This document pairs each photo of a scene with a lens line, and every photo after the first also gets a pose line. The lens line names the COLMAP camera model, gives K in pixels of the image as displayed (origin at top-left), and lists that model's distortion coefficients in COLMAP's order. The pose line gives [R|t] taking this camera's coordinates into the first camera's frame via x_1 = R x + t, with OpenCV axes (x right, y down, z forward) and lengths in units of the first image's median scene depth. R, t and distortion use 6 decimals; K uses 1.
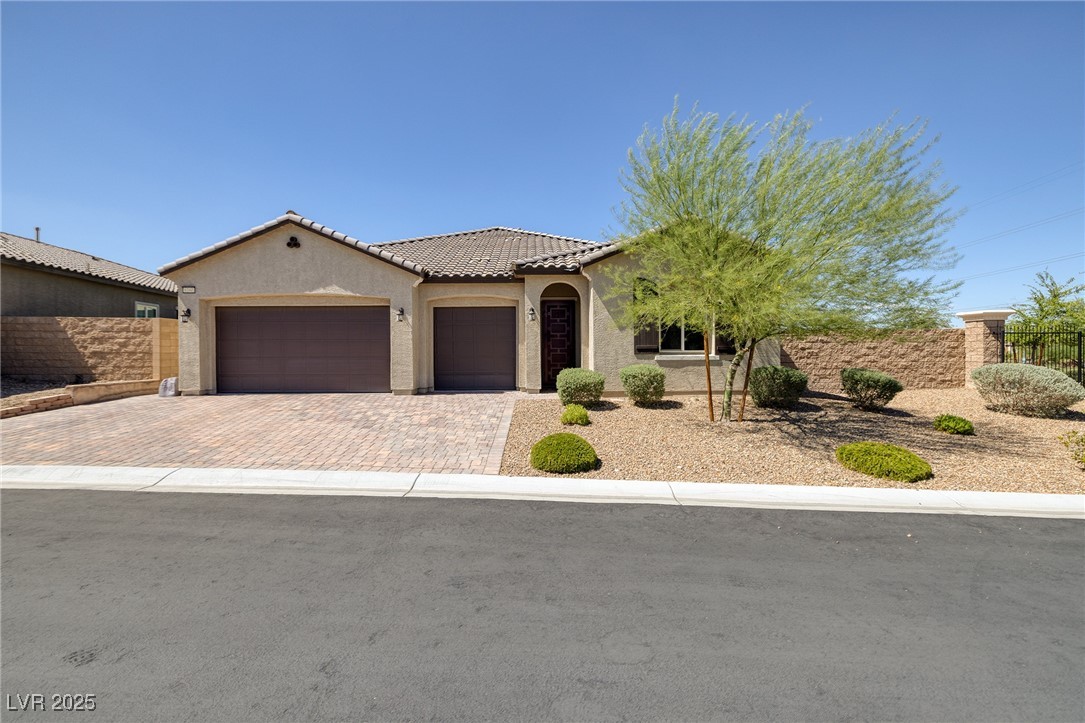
lens RADIAL K [[454.8, 0, 526.1], [0, 454.8, 352.9], [0, 0, 1]] dist [0.000279, 0.000288]
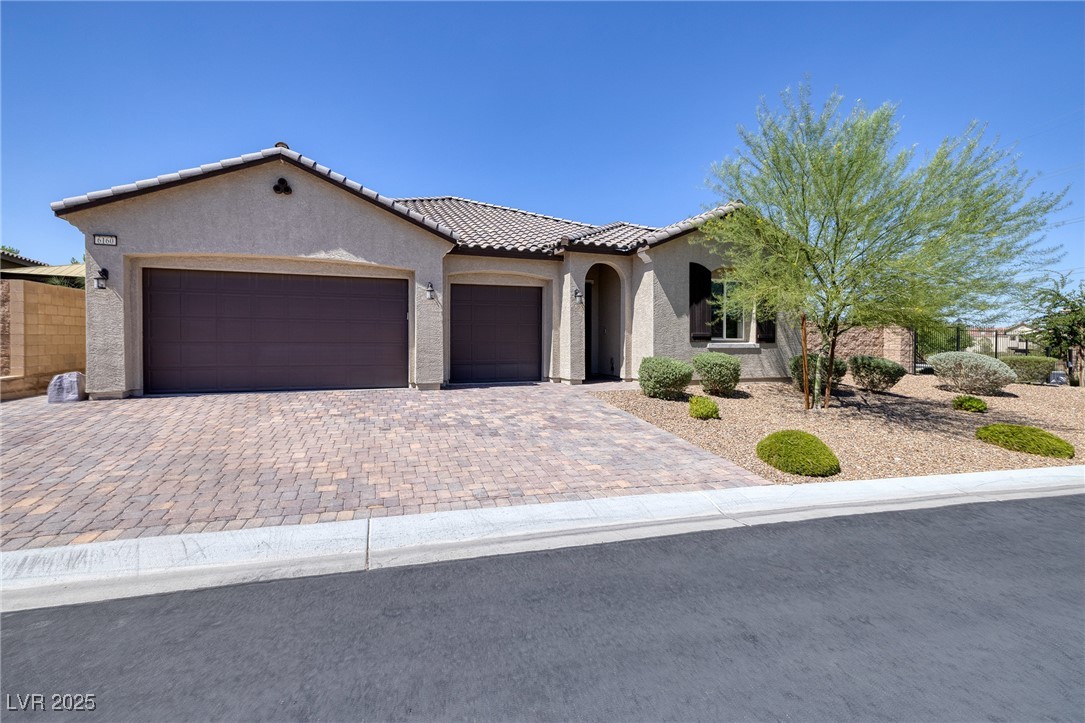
lens RADIAL K [[469.1, 0, 547.2], [0, 469.1, 342.1], [0, 0, 1]] dist [0.001340, 0.000405]
pose [[0.948433, 0.006676, 0.316908, -0.345960], [-0.008636, 0.999951, 0.004779, 0.001160], [-0.316860, -0.007269, 0.948444, 0.143793]]
